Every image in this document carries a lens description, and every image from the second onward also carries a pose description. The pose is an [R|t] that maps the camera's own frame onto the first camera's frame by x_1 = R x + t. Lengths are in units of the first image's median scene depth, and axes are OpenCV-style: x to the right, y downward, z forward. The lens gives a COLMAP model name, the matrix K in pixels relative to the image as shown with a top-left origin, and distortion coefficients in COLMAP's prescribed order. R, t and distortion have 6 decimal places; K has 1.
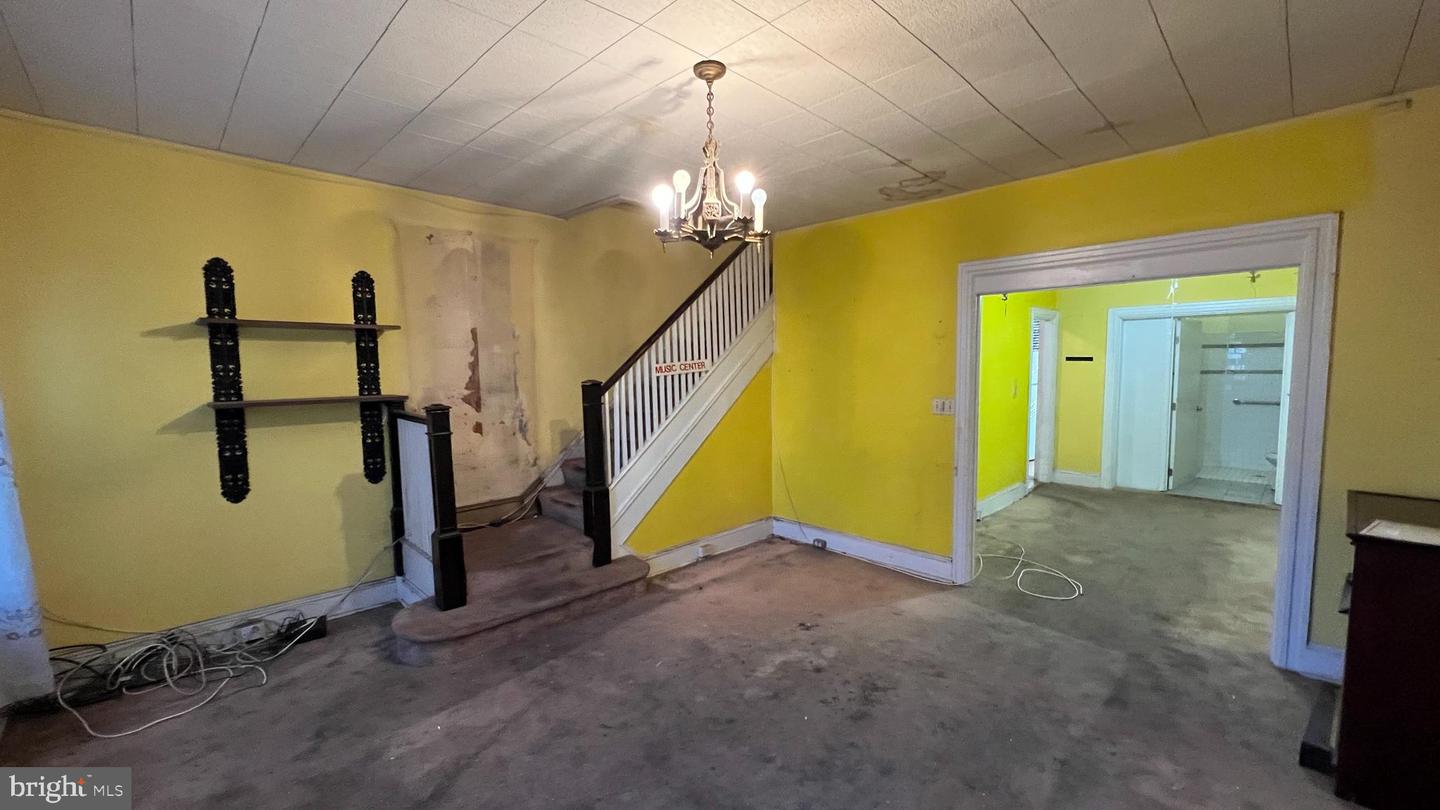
lens RADIAL K [[576.9, 0, 718.6], [0, 576.9, 409.3], [0, 0, 1]] dist [0.000531, 0.000635]
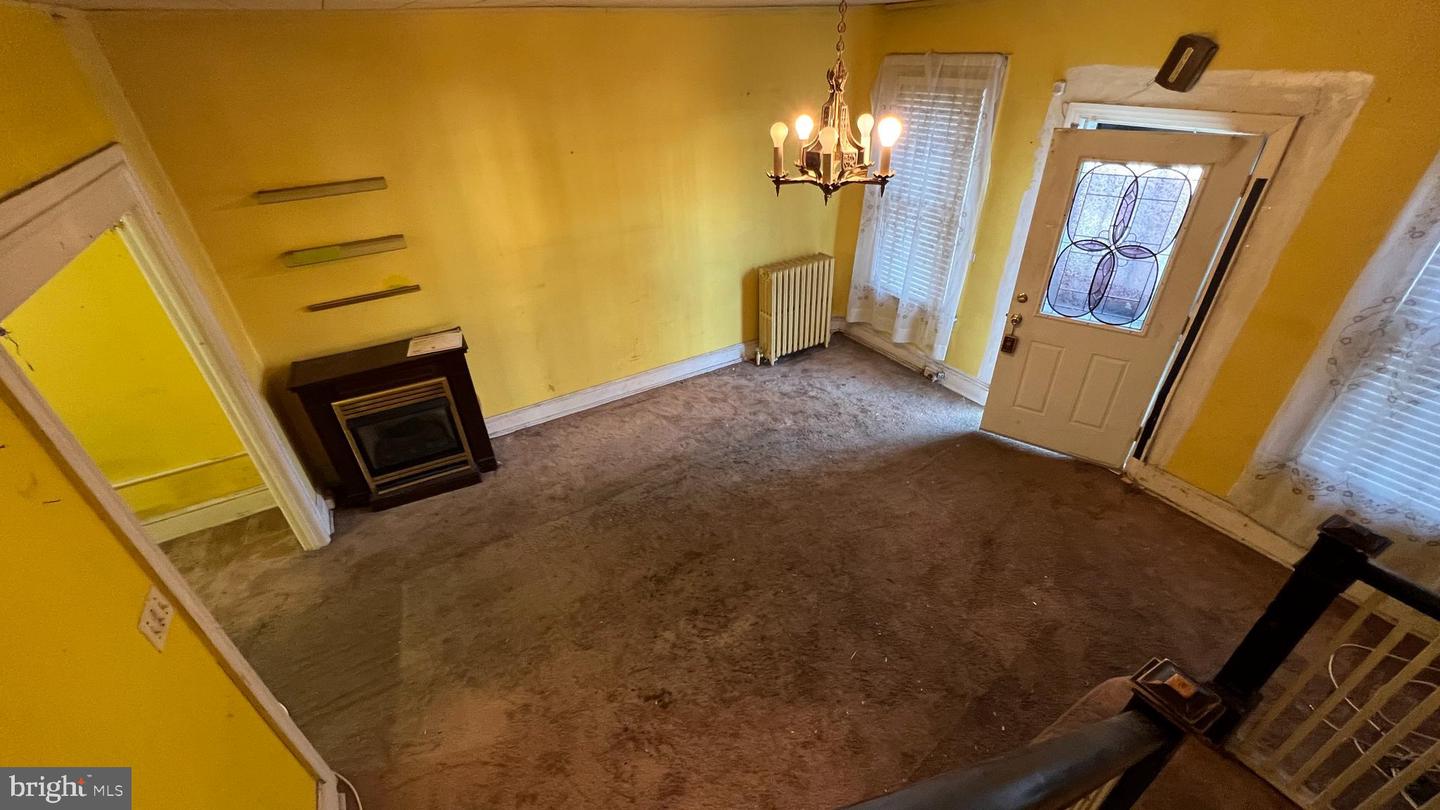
lens RADIAL K [[577.8, 0, 720.0], [0, 577.8, 405.0], [0, 0, 1]] dist [0.000637, 0.000147]
pose [[-0.970067, -0.096711, 0.222747, -0.047057], [0.057453, 0.799830, 0.597470, -0.330201], [-0.235942, 0.592384, -0.770333, 1.130681]]
